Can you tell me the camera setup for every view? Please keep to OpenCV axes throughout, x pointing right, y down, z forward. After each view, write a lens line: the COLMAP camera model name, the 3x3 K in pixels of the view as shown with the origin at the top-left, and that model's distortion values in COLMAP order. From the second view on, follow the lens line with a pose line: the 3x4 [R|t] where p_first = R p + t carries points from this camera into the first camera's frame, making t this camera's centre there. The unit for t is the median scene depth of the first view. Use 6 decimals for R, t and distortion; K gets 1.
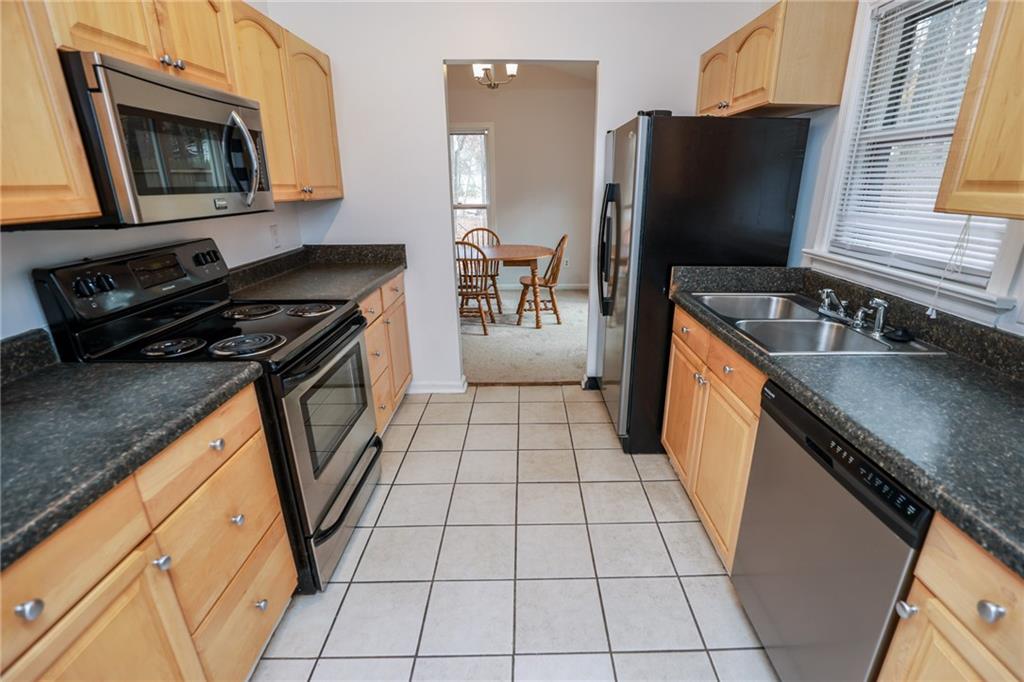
lens RADIAL K [[466.5, 0, 525.1], [0, 466.5, 348.2], [0, 0, 1]] dist [-0.025498, 0.001501]
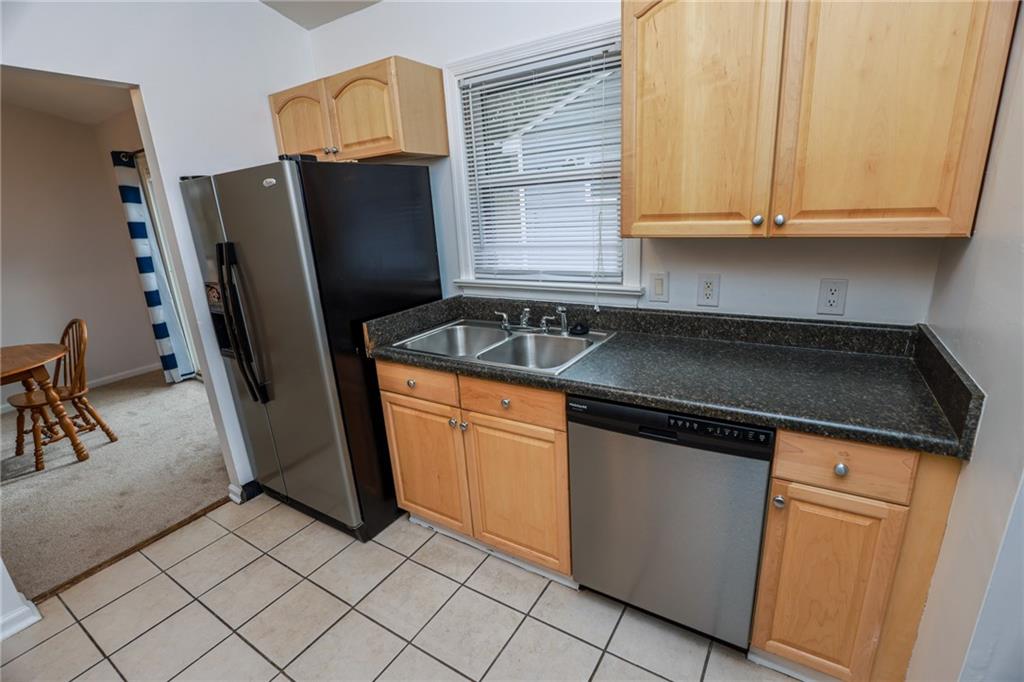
lens RADIAL K [[466.5, 0, 499.5], [0, 466.5, 346.8], [0, 0, 1]] dist [-0.025498, 0.001501]
pose [[0.553210, -0.275617, 0.786125, -0.269333], [0.337011, 0.937056, 0.091373, -0.129327], [-0.761828, 0.214385, 0.611275, 0.261134]]
